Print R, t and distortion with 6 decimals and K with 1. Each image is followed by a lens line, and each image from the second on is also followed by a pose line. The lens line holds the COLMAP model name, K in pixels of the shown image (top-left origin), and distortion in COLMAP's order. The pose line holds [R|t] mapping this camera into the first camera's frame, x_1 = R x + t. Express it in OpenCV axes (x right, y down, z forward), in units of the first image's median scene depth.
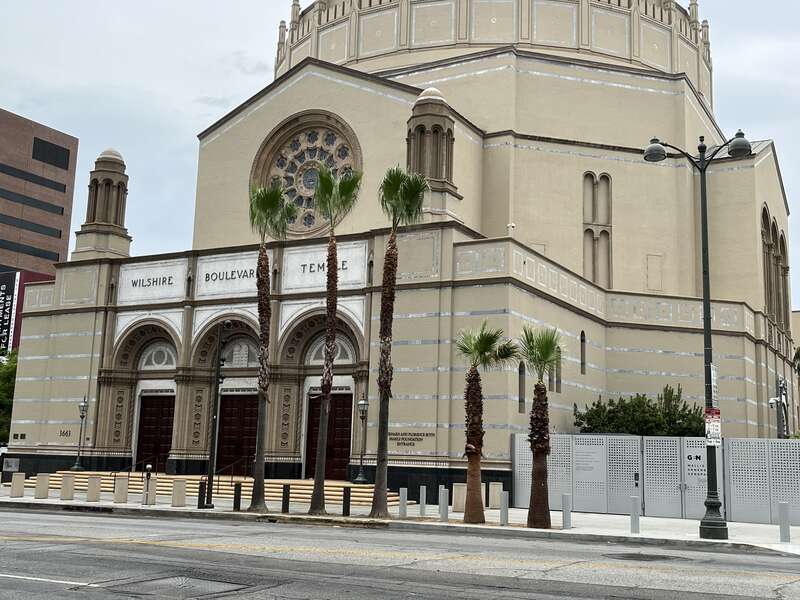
lens RADIAL K [[962.5, 0, 396.9], [0, 962.5, 295.8], [0, 0, 1]] dist [0.094387, 0.000000]
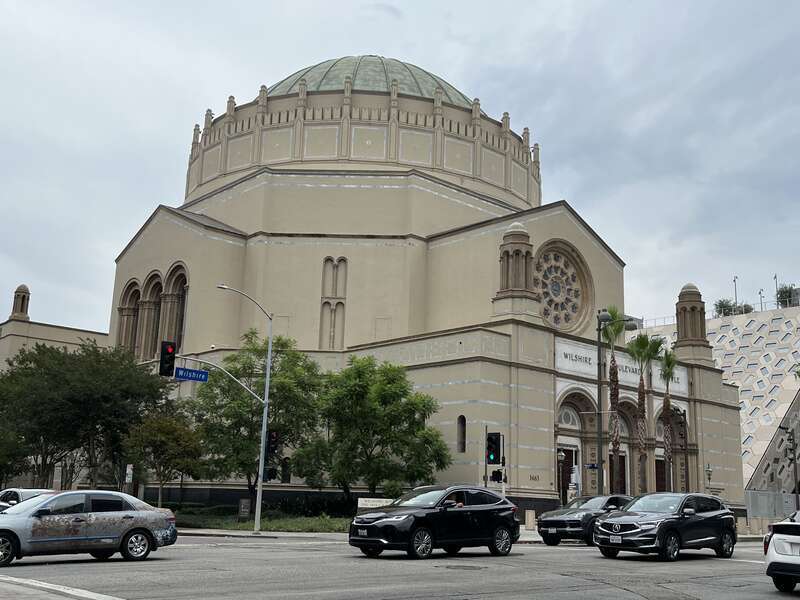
lens RADIAL K [[851.0, 0, 399.2], [0, 851.0, 299.7], [0, 0, 1]] dist [0.011707, 0.000000]
pose [[0.290153, 0.186482, 0.938635, -1.419827], [-0.202383, 0.970603, -0.130272, 0.106326], [-0.935336, -0.152165, 0.319364, 0.909717]]
